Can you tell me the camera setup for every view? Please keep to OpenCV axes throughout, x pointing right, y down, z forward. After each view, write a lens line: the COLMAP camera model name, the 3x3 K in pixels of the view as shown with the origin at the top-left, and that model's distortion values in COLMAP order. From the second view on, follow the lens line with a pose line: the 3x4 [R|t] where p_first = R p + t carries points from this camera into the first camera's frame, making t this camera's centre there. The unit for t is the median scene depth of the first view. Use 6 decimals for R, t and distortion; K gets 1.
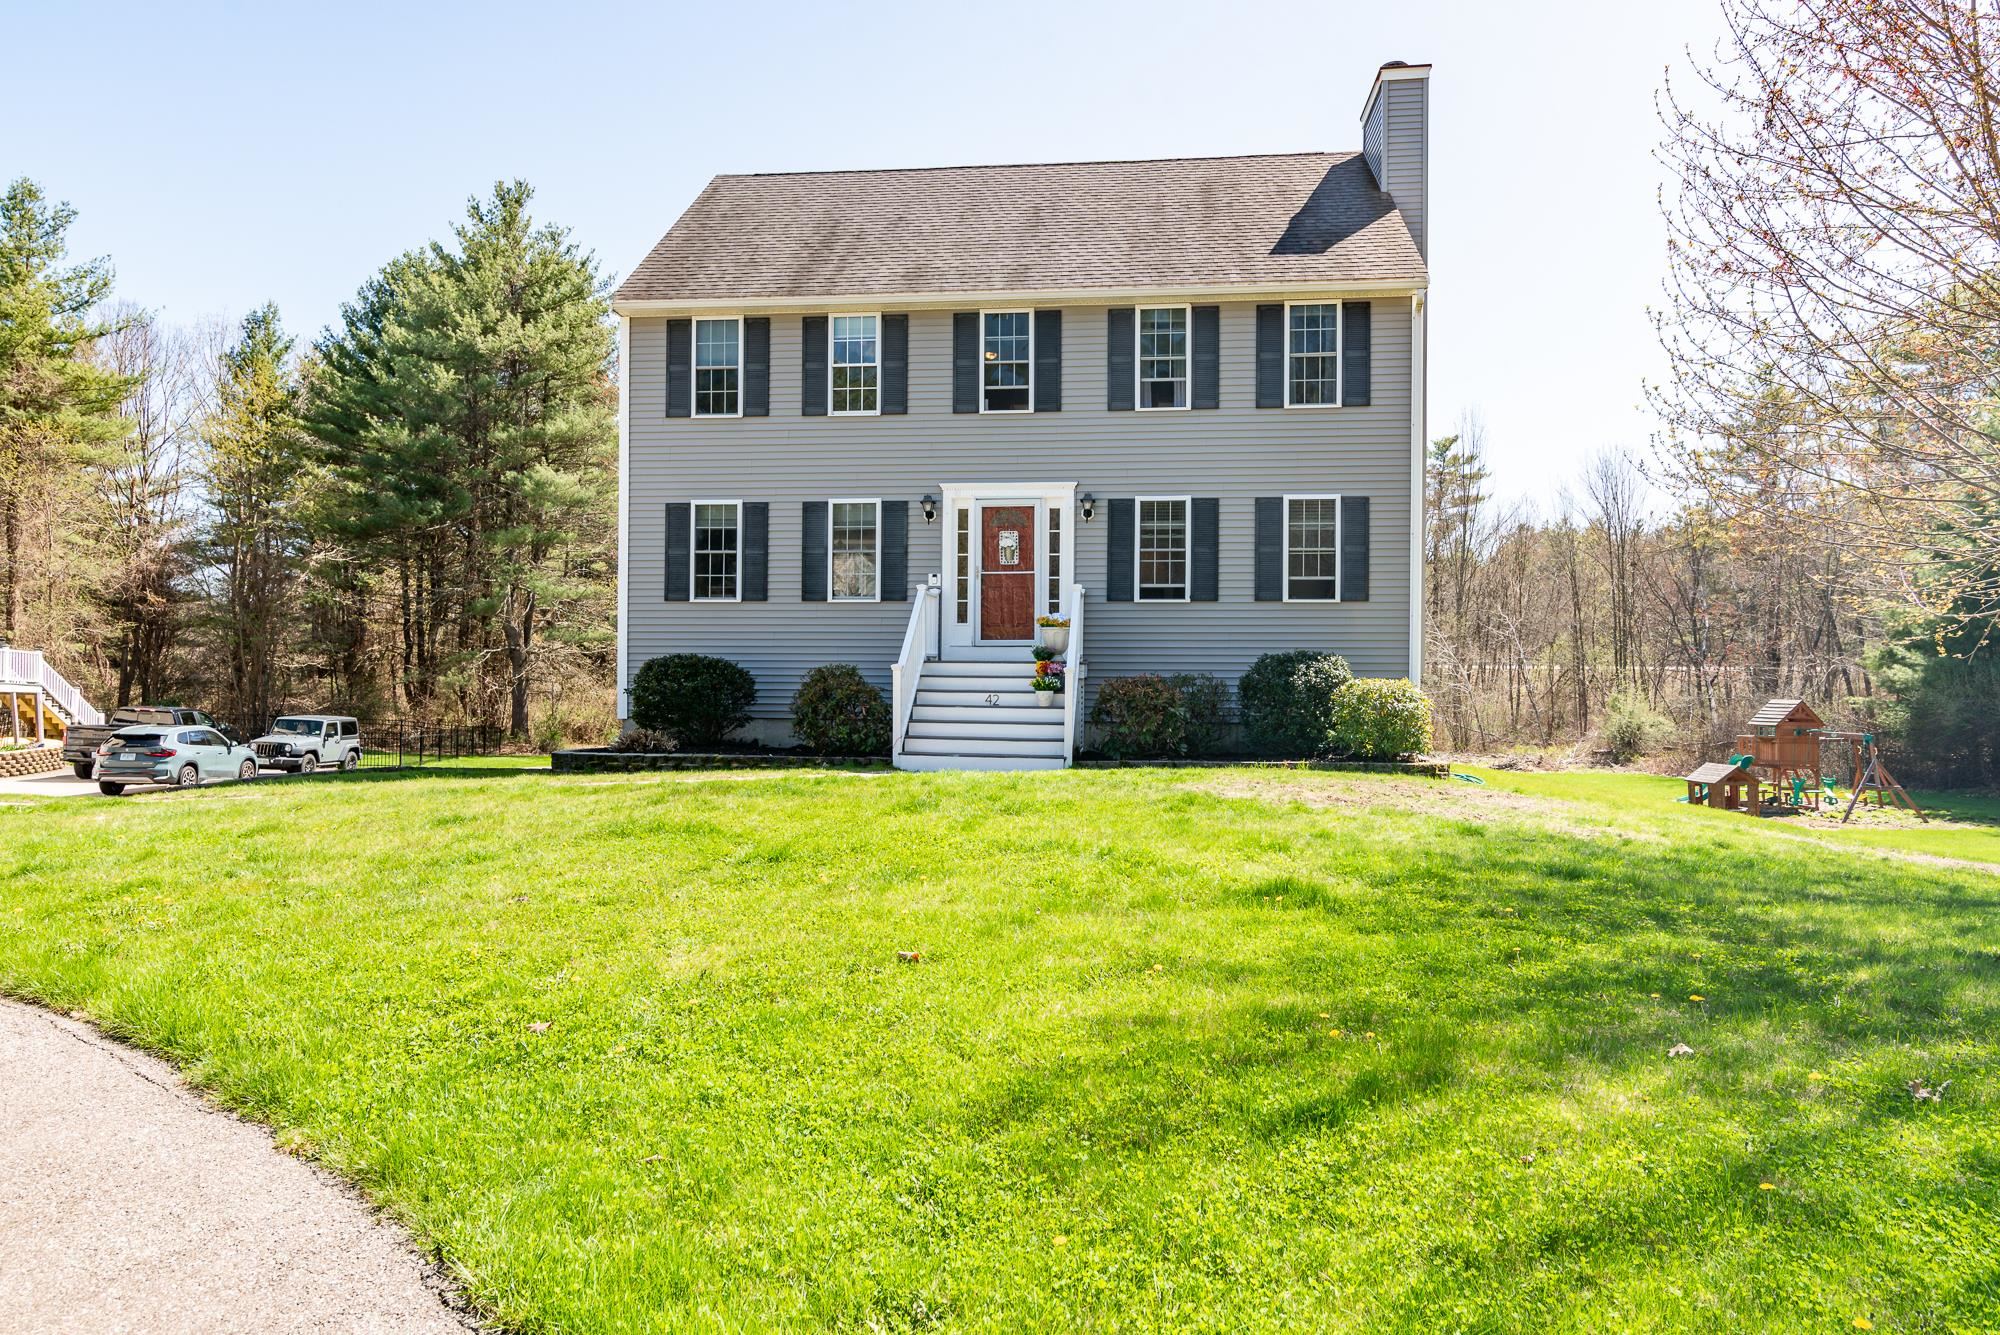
lens RADIAL K [[1260.0, 0, 996.9], [0, 1260.0, 670.3], [0, 0, 1]] dist [-0.000585, -0.000001]
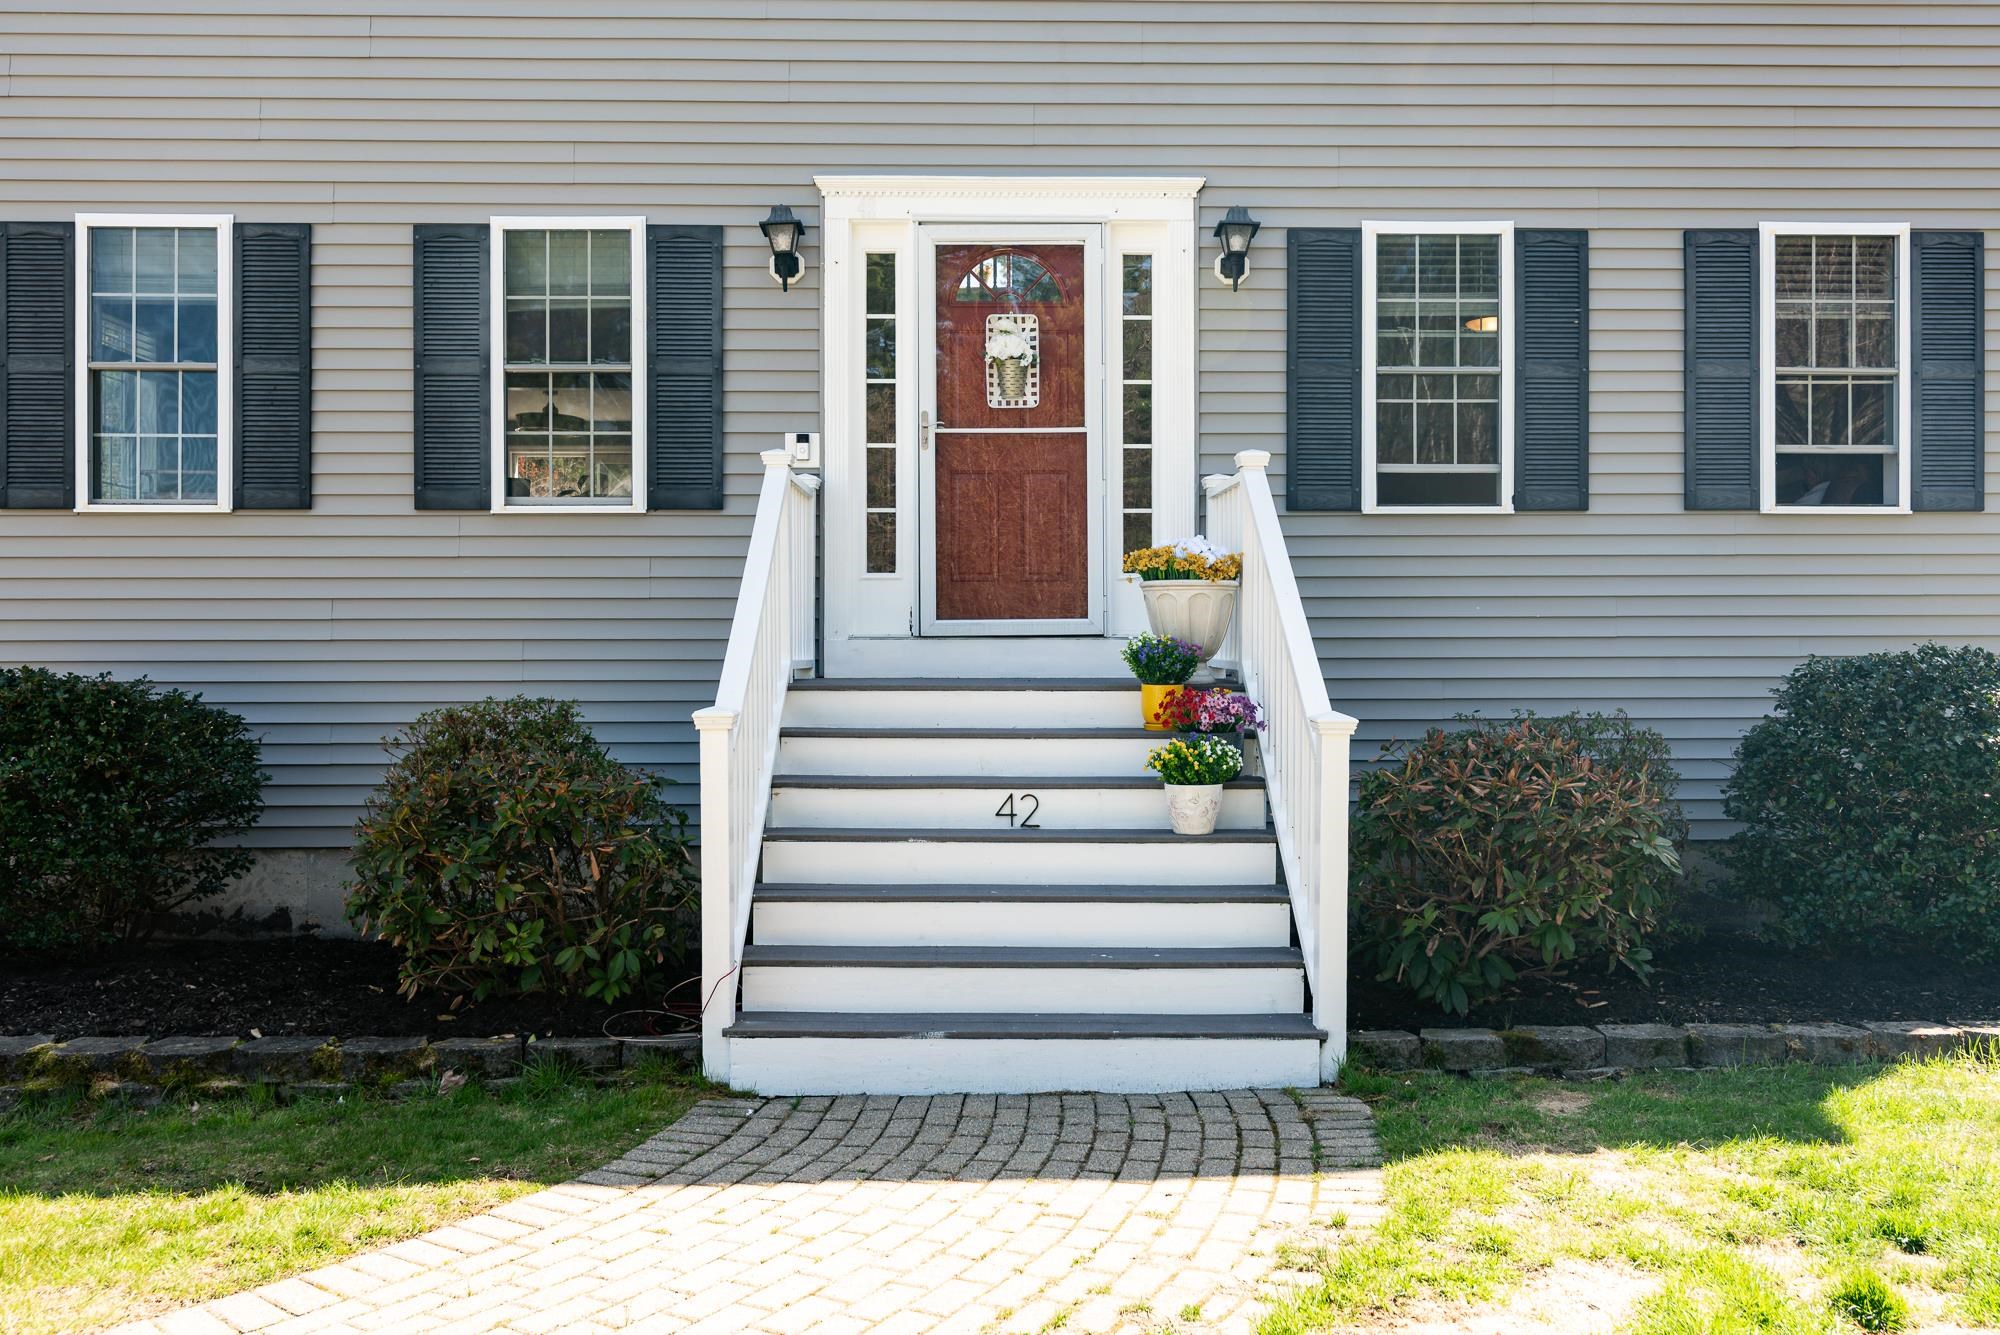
lens RADIAL K [[1631.3, 0, 1005.2], [0, 1631.3, 663.8], [0, 0, 1]] dist [0.008762, 0.000708]
pose [[0.990967, -0.007942, 0.133873, -0.055424], [0.007431, 0.999963, 0.004320, -0.013637], [-0.133903, -0.003286, 0.990989, 0.545035]]
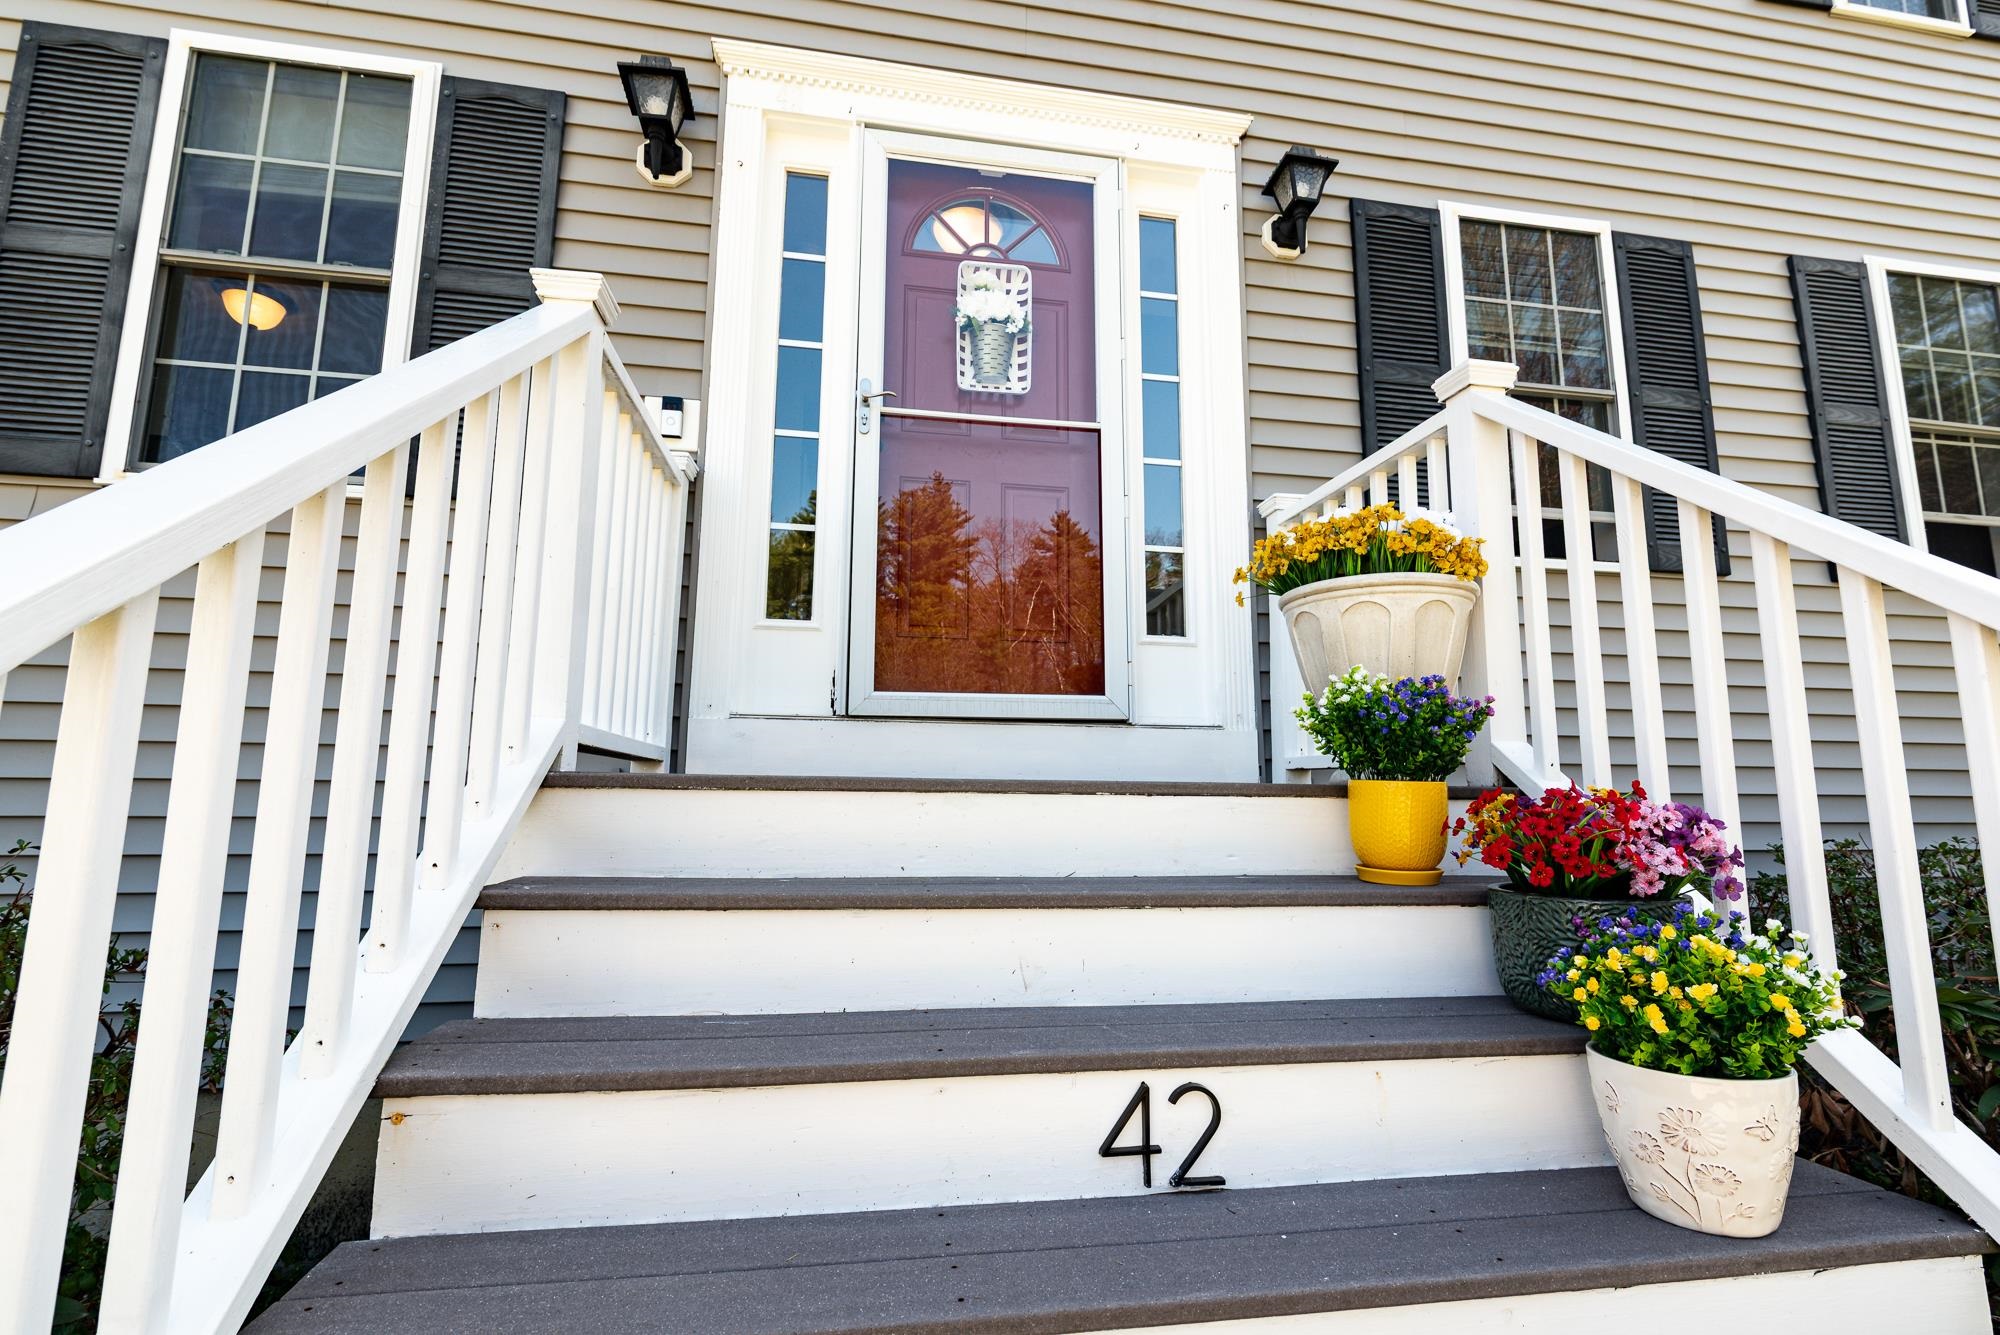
lens RADIAL K [[918.1, 0, 1004.2], [0, 918.1, 670.3], [0, 0, 1]] dist [0.001895, -0.000495]
pose [[0.959709, 0.041665, 0.277890, -0.036410], [-0.001496, 0.989690, -0.143221, -0.004209], [-0.280992, 0.137034, 0.949876, 0.841508]]
